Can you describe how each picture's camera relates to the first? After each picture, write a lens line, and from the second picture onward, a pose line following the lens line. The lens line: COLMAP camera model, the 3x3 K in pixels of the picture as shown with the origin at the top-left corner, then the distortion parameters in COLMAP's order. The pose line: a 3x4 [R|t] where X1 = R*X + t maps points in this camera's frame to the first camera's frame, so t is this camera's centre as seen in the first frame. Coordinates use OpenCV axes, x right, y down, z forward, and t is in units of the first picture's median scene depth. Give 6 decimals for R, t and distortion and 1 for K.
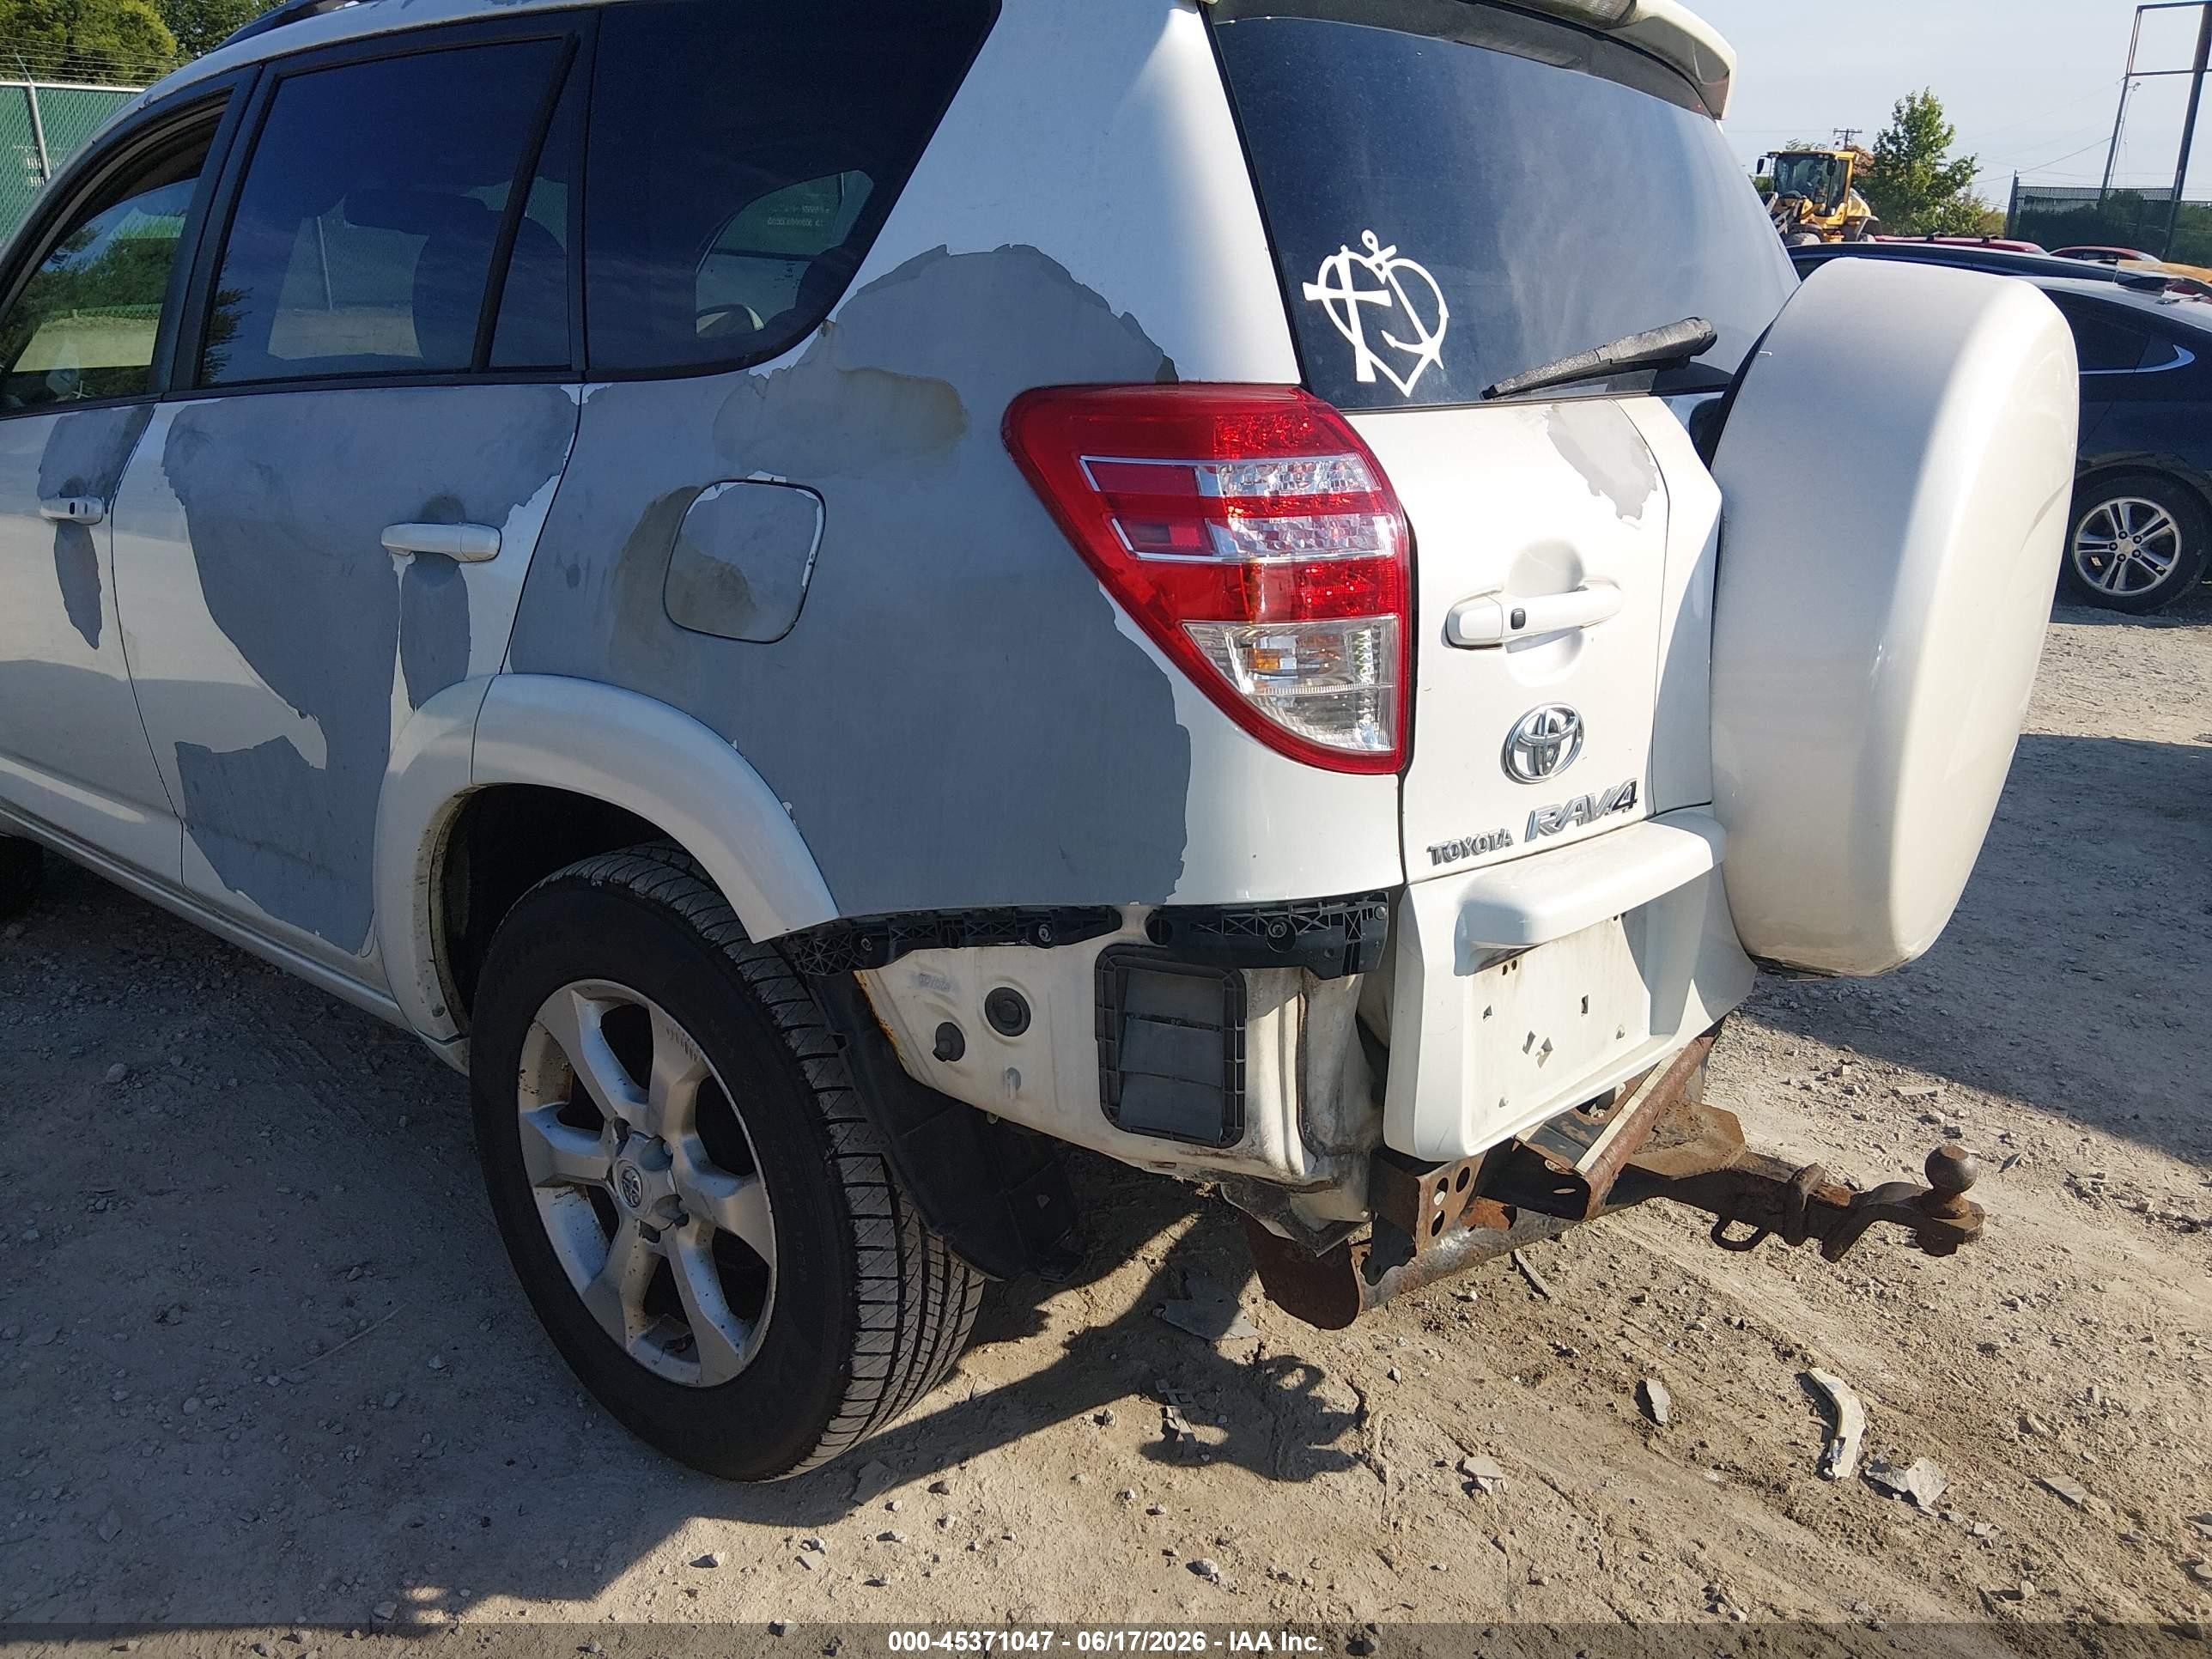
lens RADIAL K [[1681.5, 0, 1102.5], [0, 1681.5, 837.8], [0, 0, 1]] dist [0.071564, -0.103988]
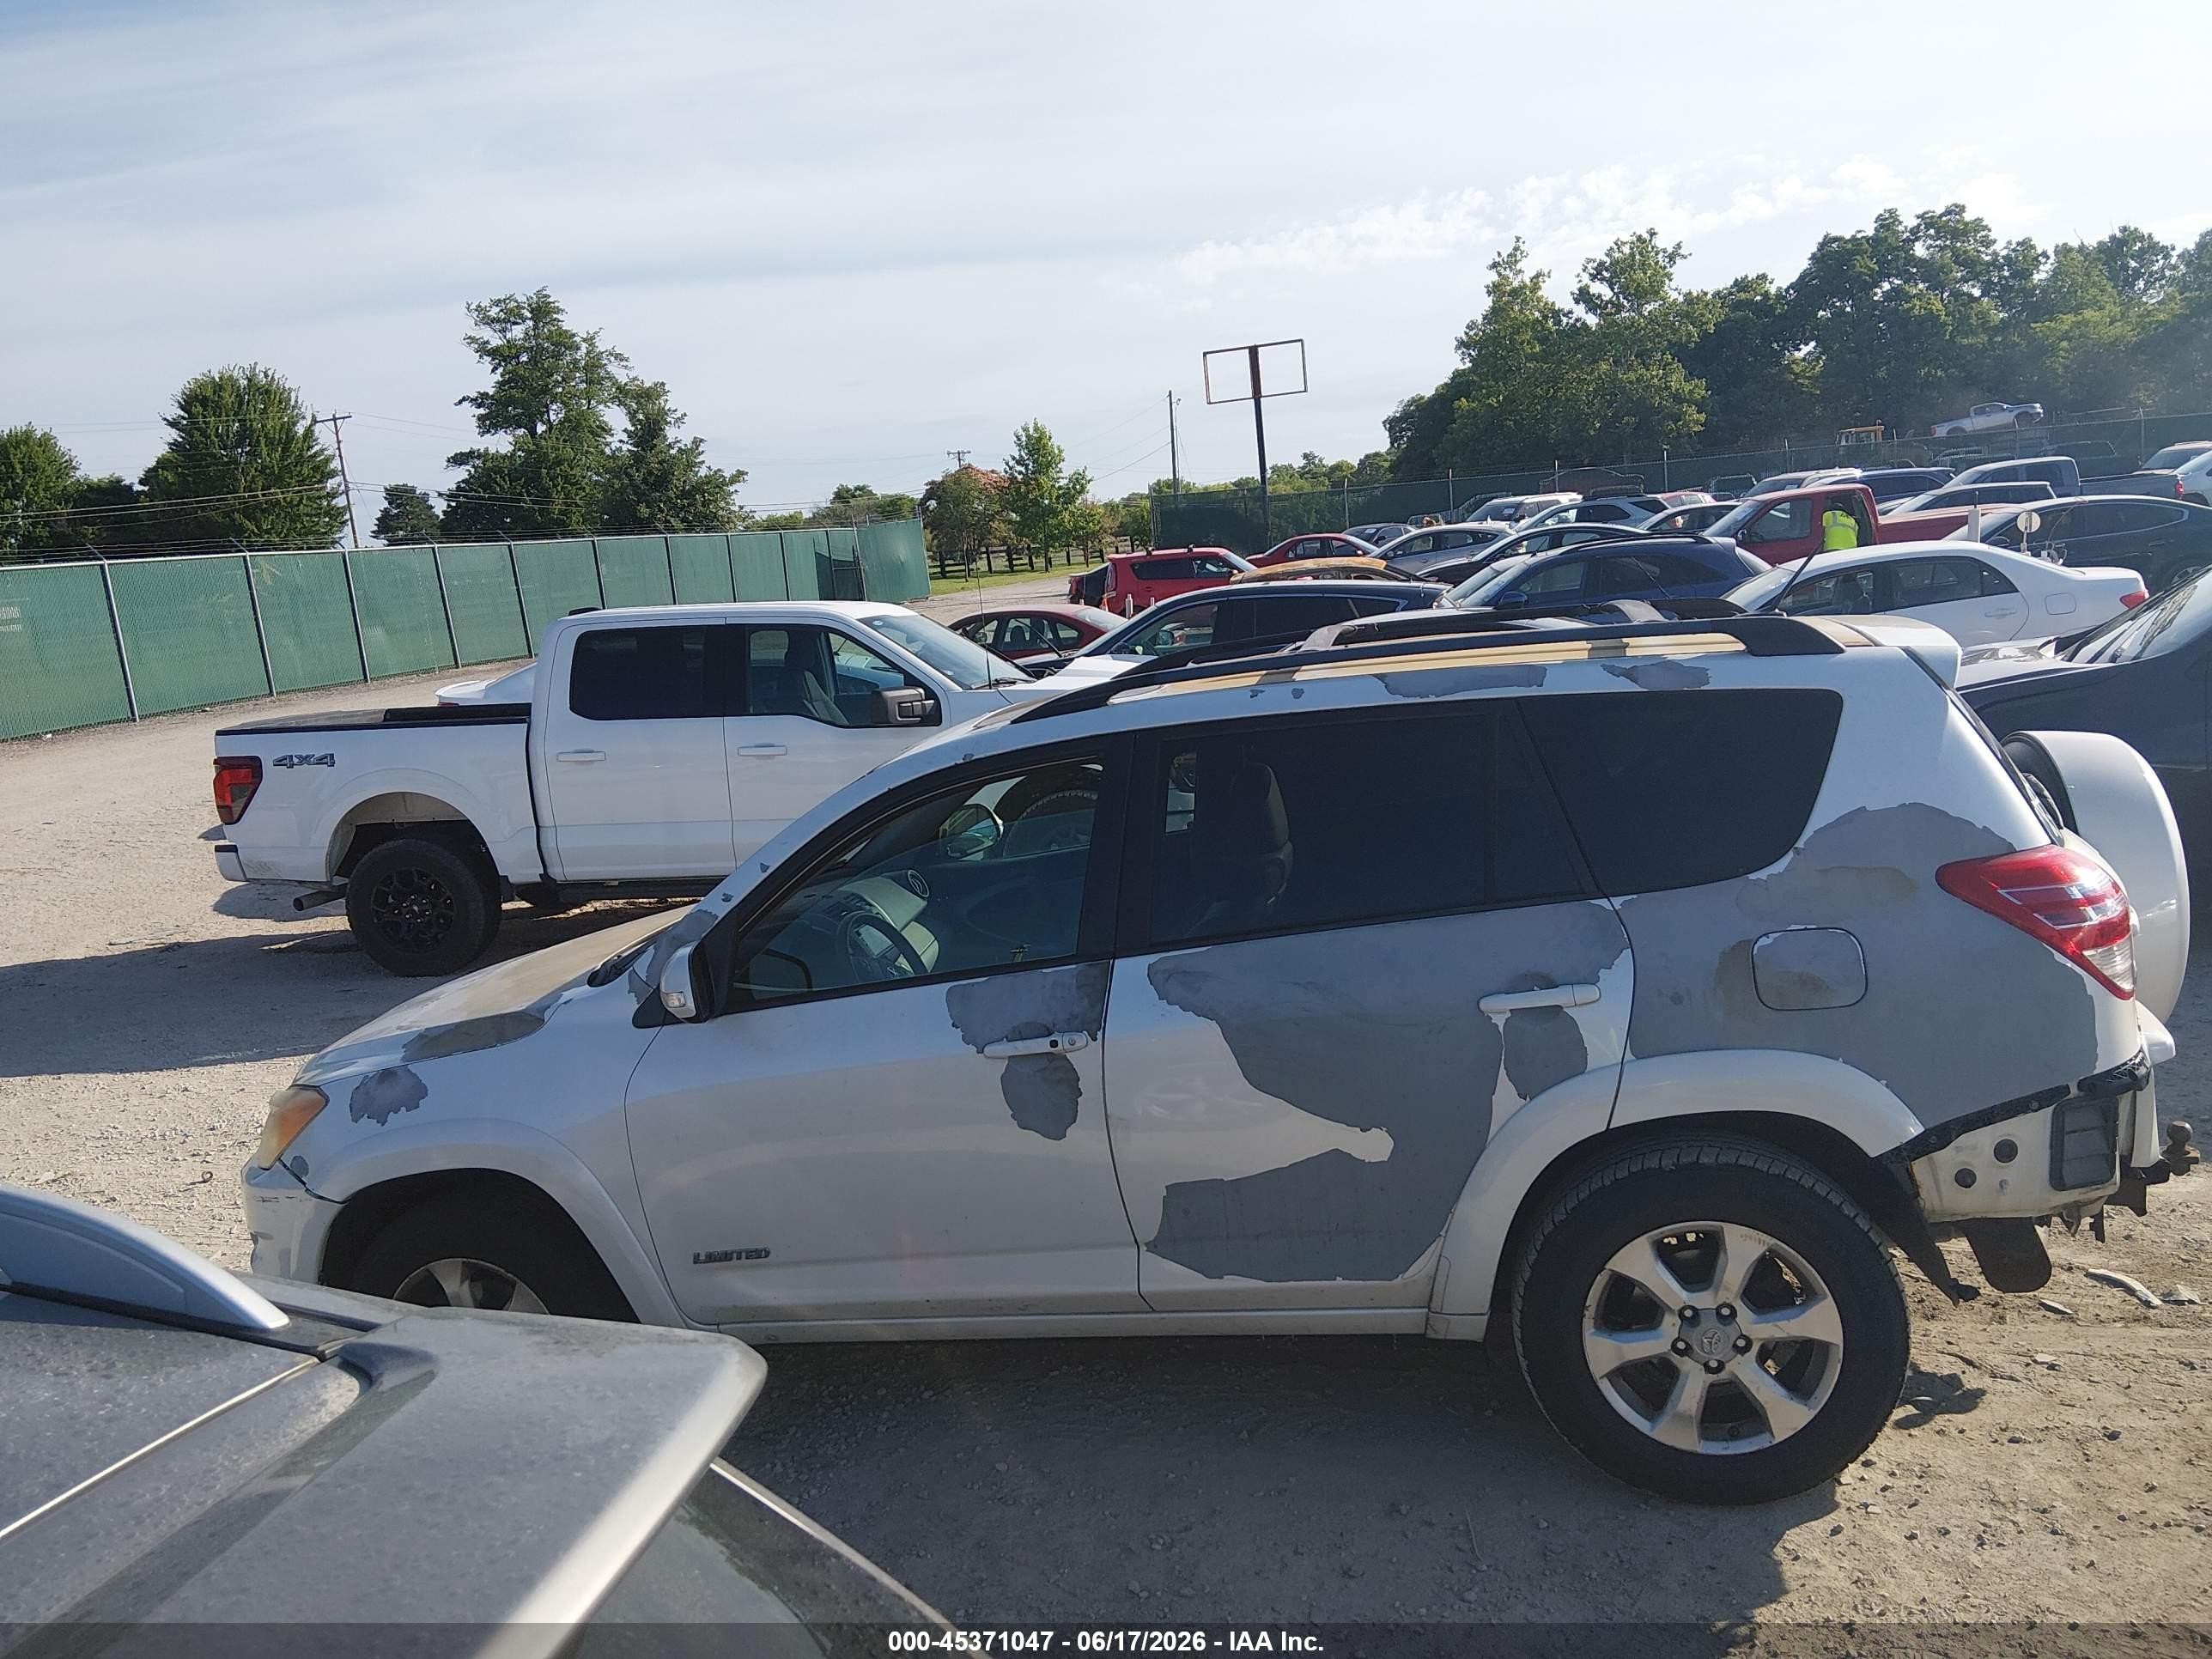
lens RADIAL K [[1681.5, 0, 1110.1], [0, 1681.5, 821.7], [0, 0, 1]] dist [0.071564, -0.103988]
pose [[0.877563, -0.172692, 0.447282, -1.536336], [0.251710, 0.959925, -0.123234, -0.248158], [-0.408075, 0.220731, 0.885863, -0.411815]]
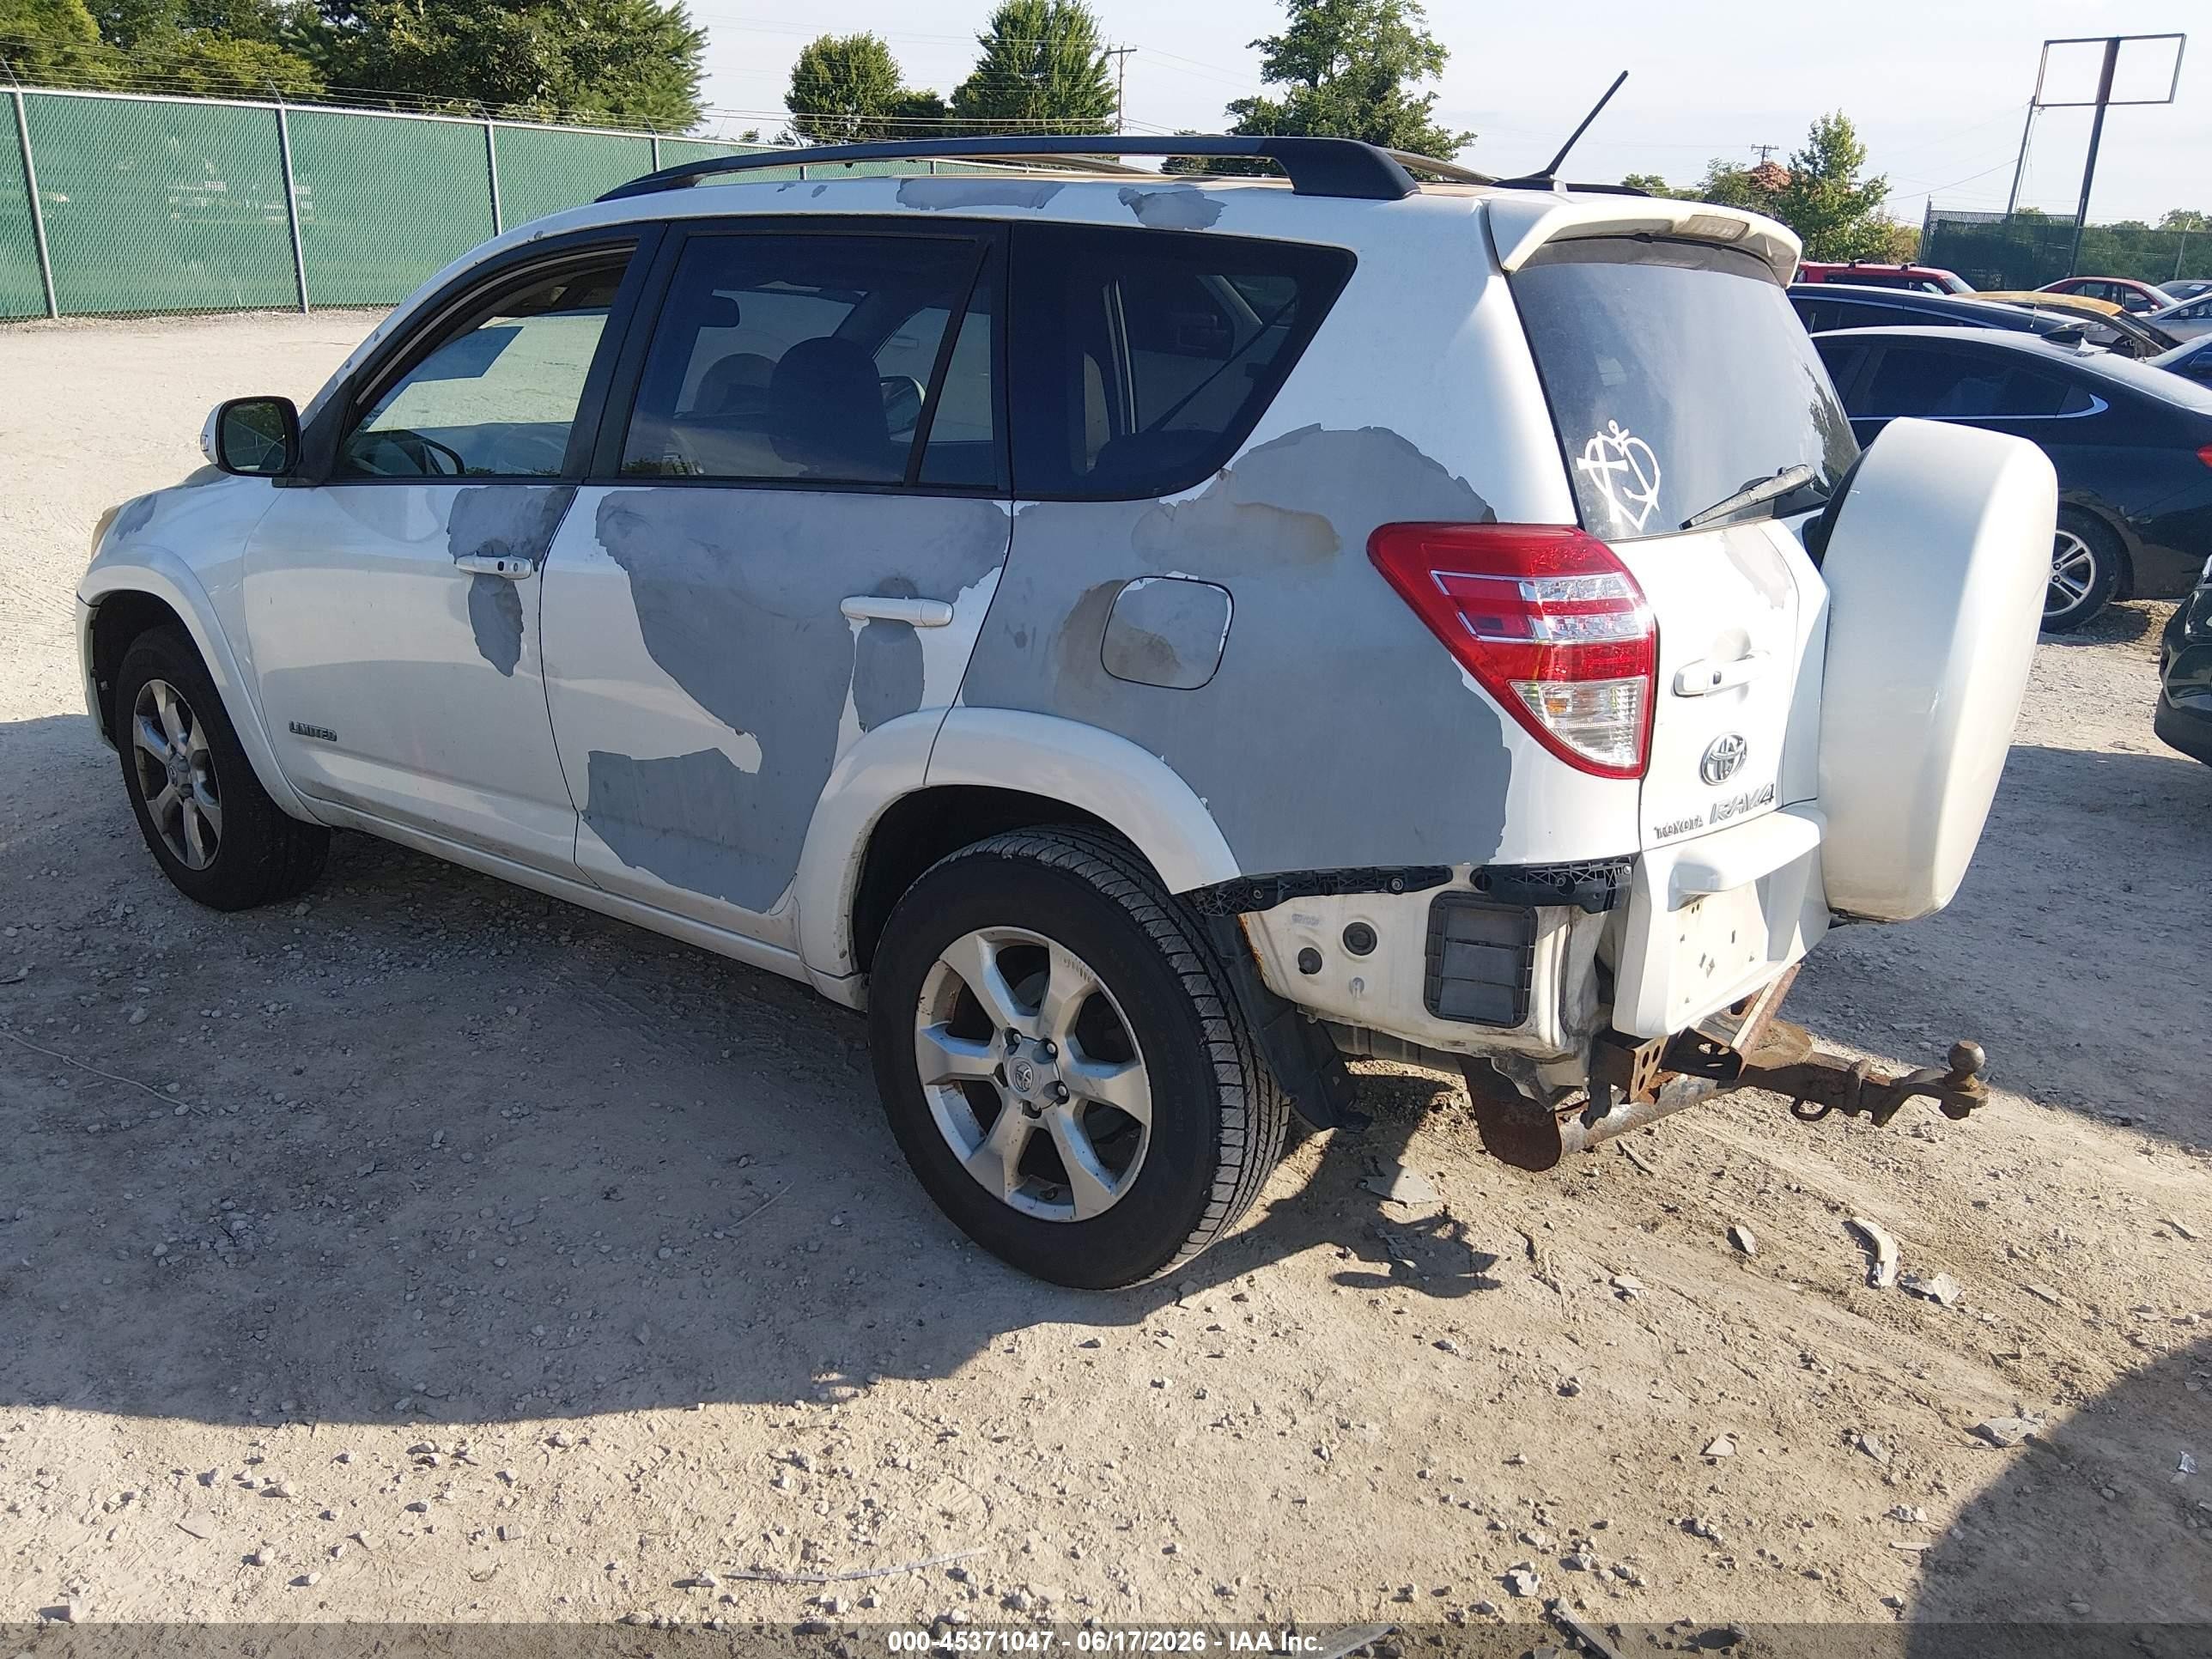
lens RADIAL K [[1681.5, 0, 1107.2], [0, 1681.5, 831.3], [0, 0, 1]] dist [0.071564, -0.103988]
pose [[0.998942, -0.001201, 0.045968, -0.280702], [0.001322, 0.999996, -0.002603, 0.009697], [-0.045965, 0.002661, 0.998940, -0.380508]]
